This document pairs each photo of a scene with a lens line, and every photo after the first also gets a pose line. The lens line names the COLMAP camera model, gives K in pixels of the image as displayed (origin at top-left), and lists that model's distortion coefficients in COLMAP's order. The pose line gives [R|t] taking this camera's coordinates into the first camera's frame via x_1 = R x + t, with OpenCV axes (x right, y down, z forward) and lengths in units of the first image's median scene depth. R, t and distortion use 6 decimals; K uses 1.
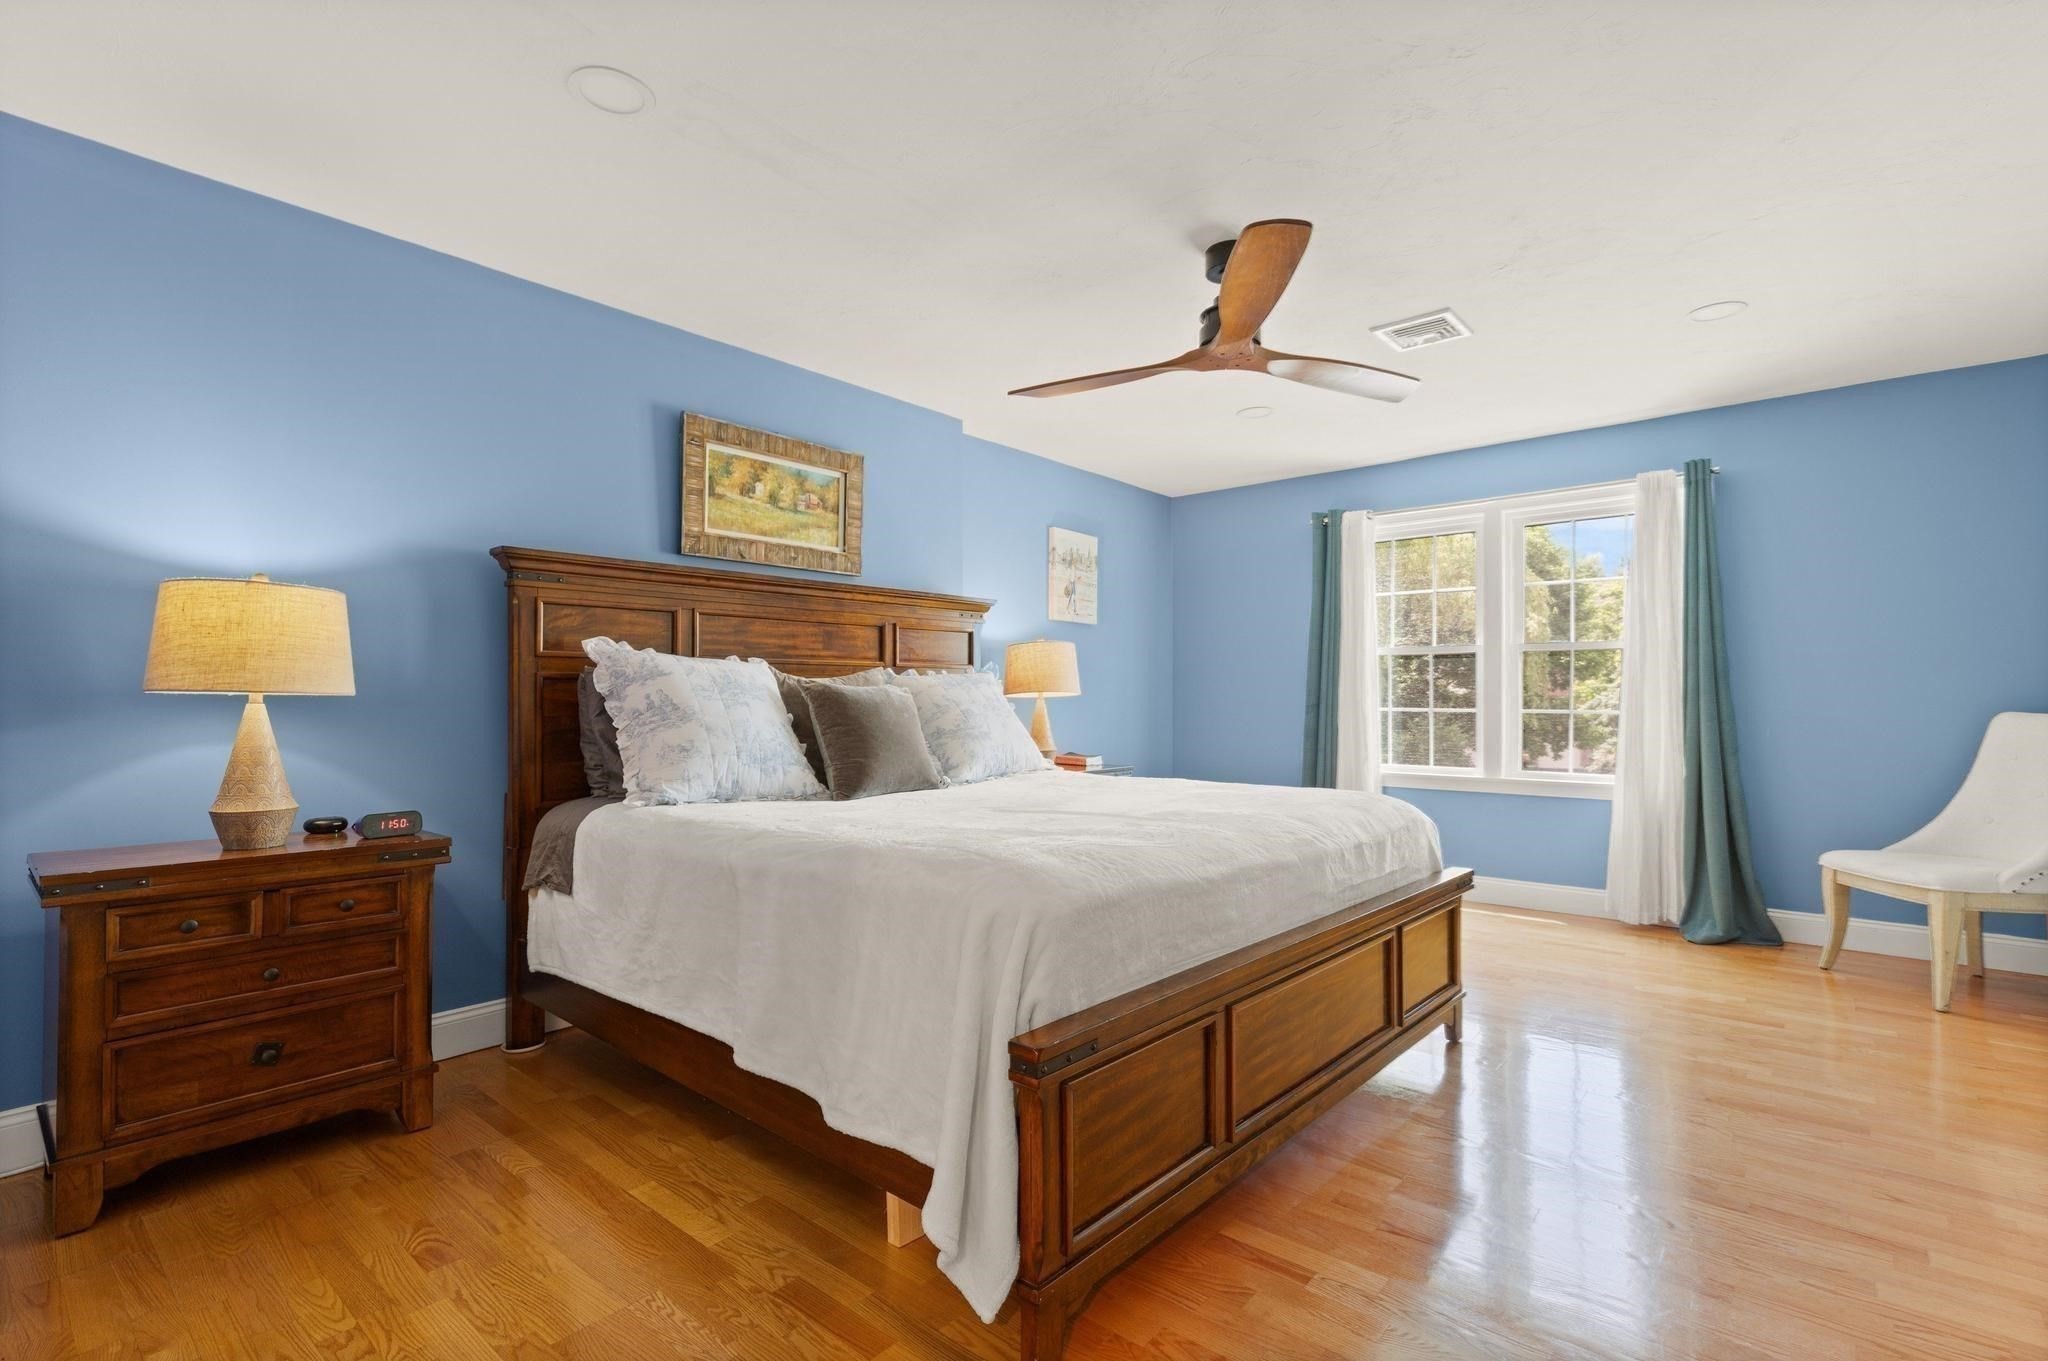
lens RADIAL K [[937.6, 0, 1024.0], [0, 937.6, 680.5], [0, 0, 1]] dist [-0.000296, -0.000544]
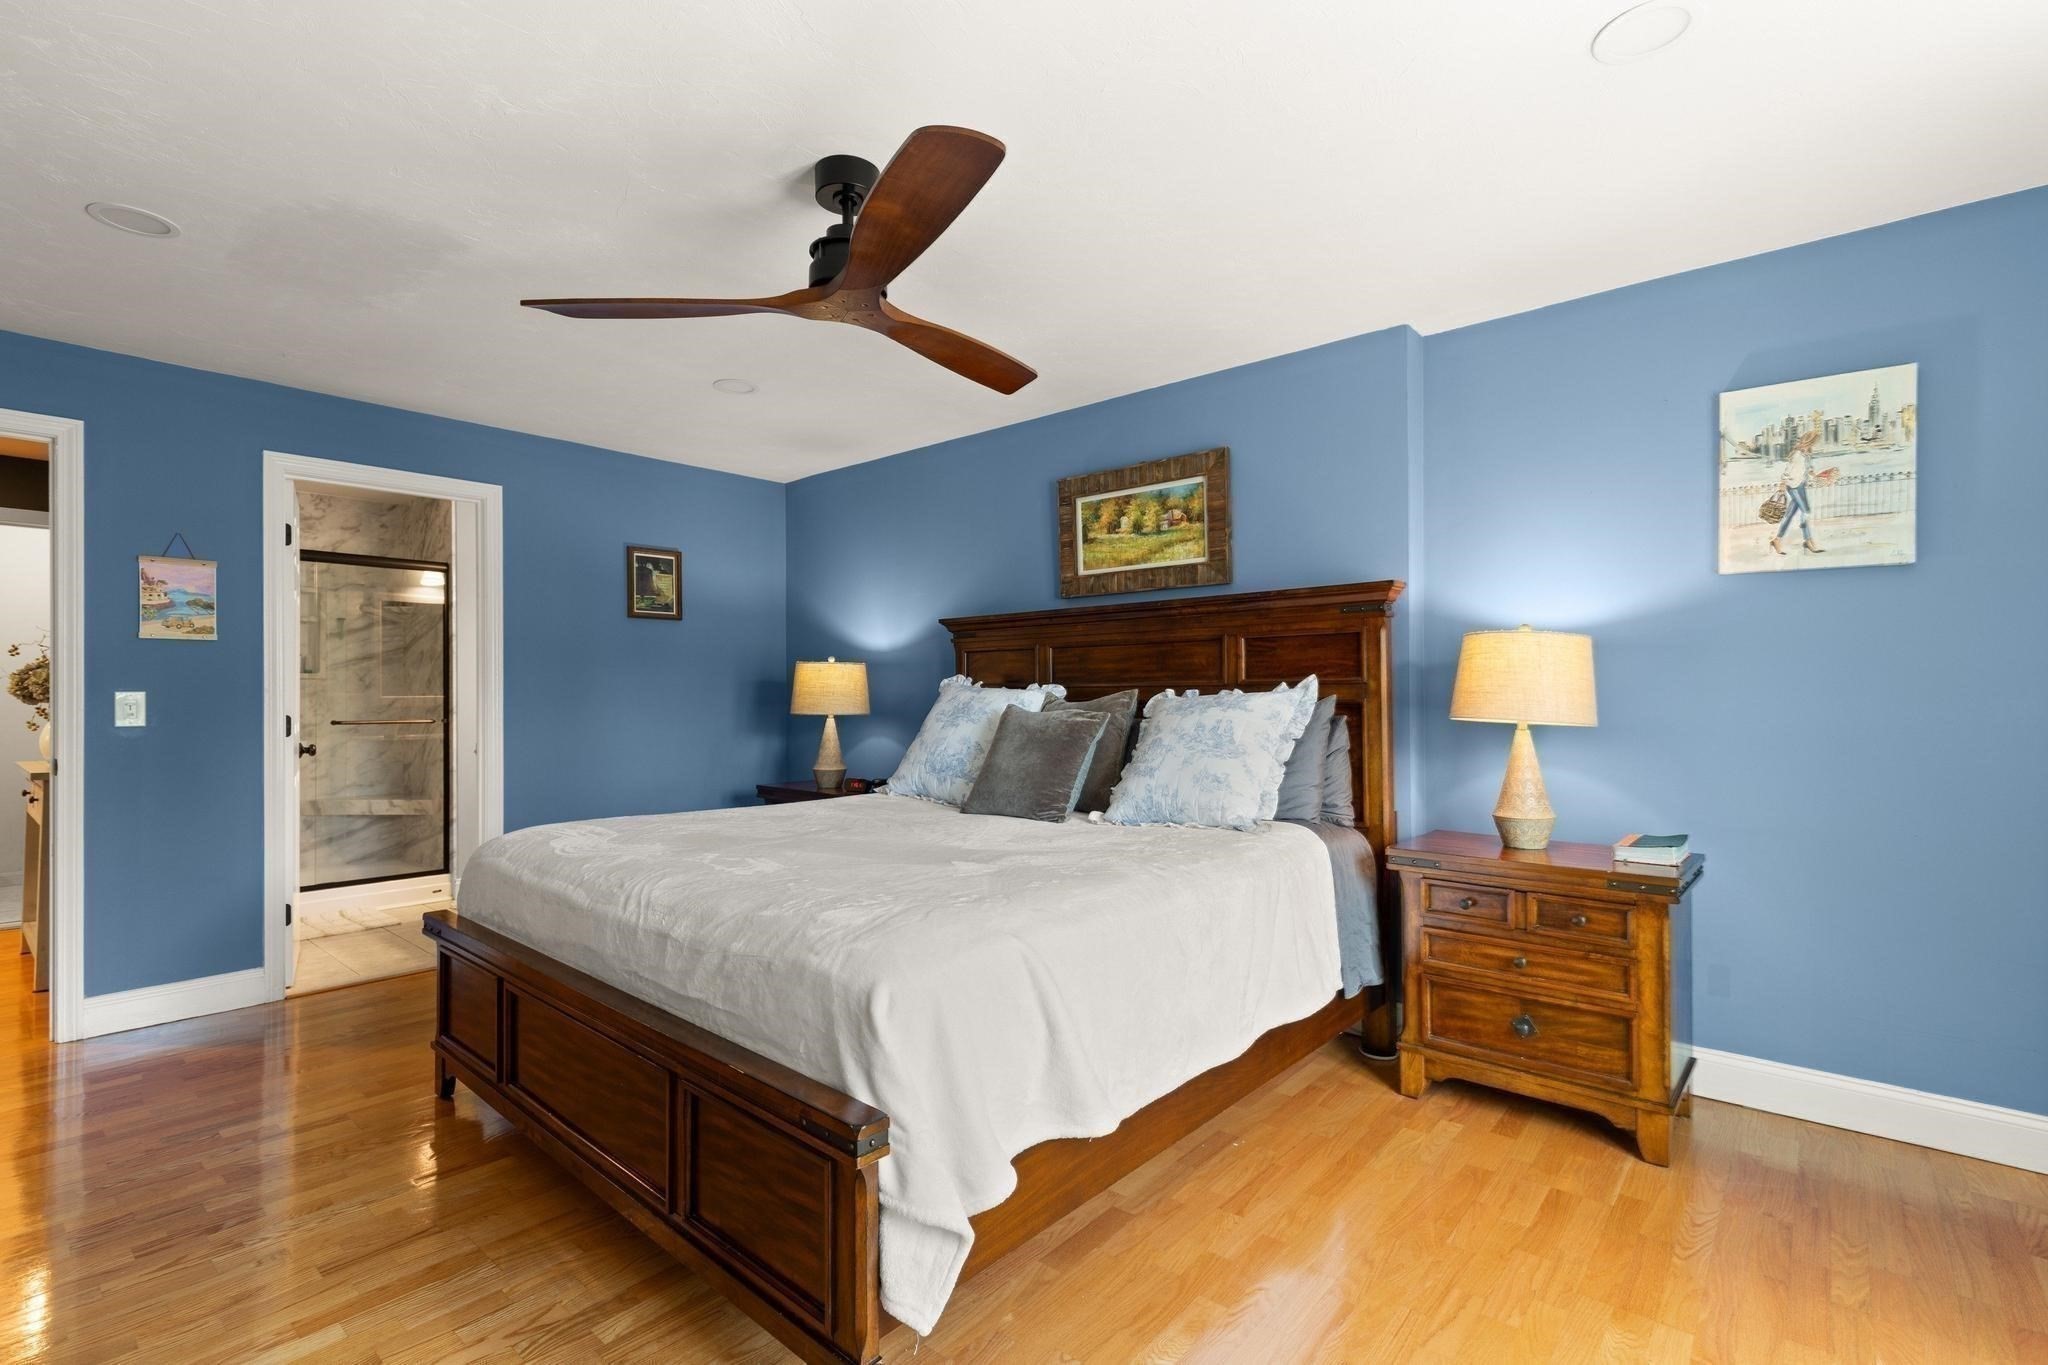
lens RADIAL K [[952.4, 0, 1024.4], [0, 952.4, 694.1], [0, 0, 1]] dist [0.000323, -0.000347]
pose [[-0.005595, -0.027066, -0.999618, 0.761922], [0.004269, 0.999624, -0.027090, 0.017502], [0.999975, -0.004419, -0.005478, 0.862730]]
